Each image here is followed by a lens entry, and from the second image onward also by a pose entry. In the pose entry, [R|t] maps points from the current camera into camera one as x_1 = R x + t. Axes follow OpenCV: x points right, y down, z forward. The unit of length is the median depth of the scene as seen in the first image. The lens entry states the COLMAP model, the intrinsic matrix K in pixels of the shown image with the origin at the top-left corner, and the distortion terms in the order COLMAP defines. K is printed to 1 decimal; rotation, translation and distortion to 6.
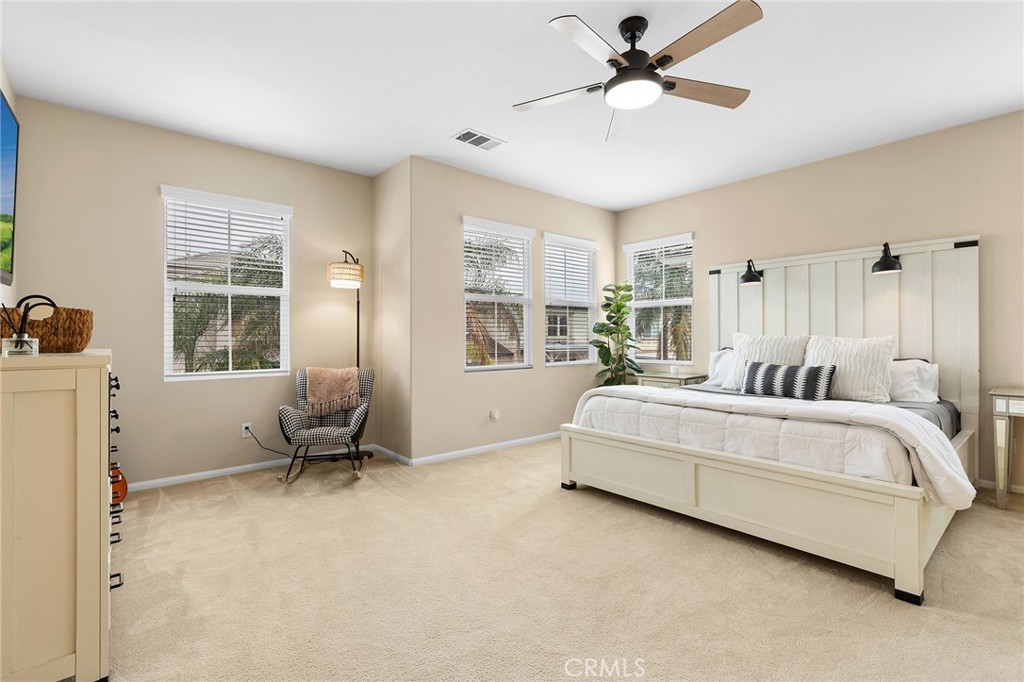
lens RADIAL K [[464.9, 0, 517.1], [0, 464.9, 335.2], [0, 0, 1]] dist [0.002562, -0.000820]
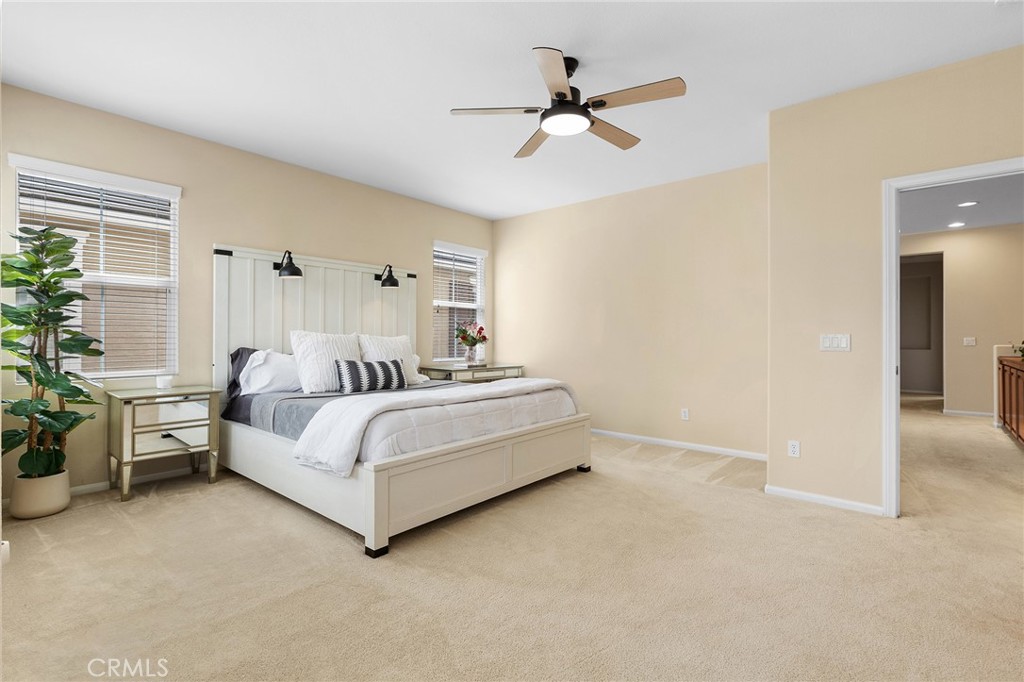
lens RADIAL K [[464.9, 0, 517.0], [0, 464.9, 337.1], [0, 0, 1]] dist [0.002562, -0.000820]
pose [[-0.146439, 0.004767, 0.989208, -0.456560], [-0.007394, 0.999955, -0.005913, 0.008164], [-0.989192, -0.008180, -0.146397, 0.683118]]
